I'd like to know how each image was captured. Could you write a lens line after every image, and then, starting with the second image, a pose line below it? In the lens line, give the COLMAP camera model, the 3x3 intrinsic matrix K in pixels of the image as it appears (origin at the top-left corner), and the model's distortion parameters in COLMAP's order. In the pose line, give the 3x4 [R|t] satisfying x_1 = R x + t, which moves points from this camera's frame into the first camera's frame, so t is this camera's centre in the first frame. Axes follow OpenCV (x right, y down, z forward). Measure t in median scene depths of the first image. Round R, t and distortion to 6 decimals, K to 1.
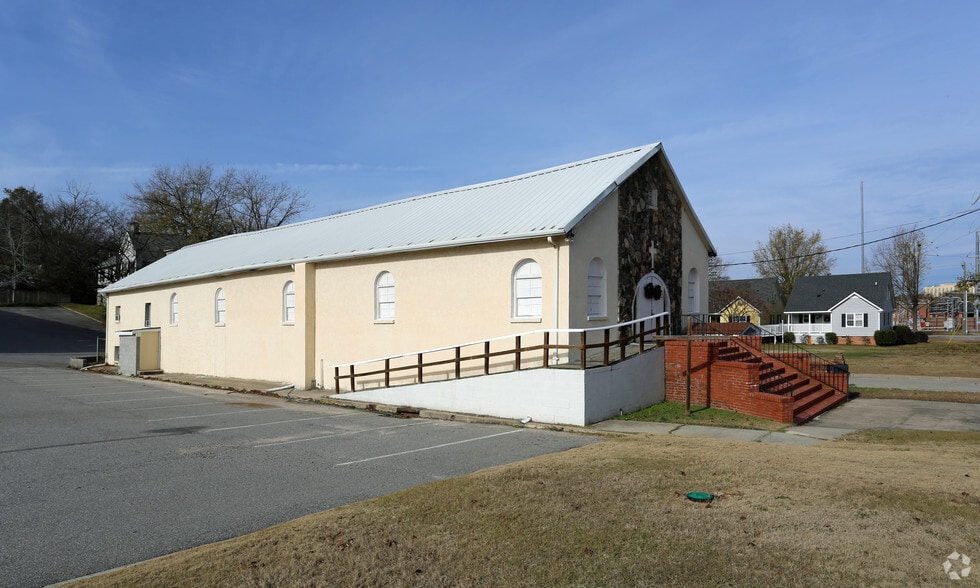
lens RADIAL K [[592.8, 0, 492.8], [0, 592.8, 300.0], [0, 0, 1]] dist [0.001950, -0.001247]
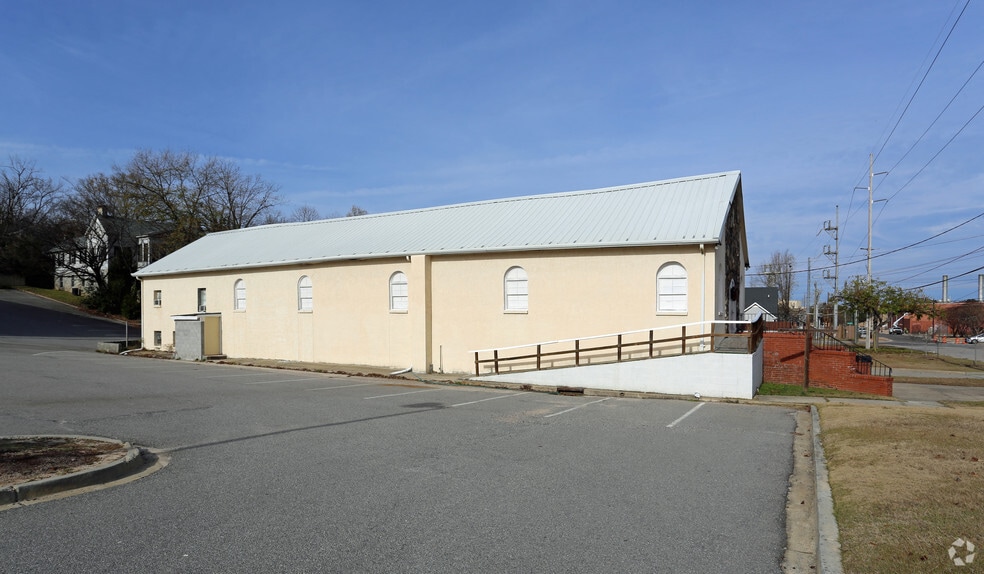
lens RADIAL K [[569.6, 0, 493.6], [0, 569.6, 286.4], [0, 0, 1]] dist [-0.035054, 0.000817]
pose [[0.981887, 0.038284, 0.185561, -0.389094], [-0.033106, 0.998973, -0.030923, 0.021533], [-0.186554, 0.024220, 0.982146, -0.035850]]
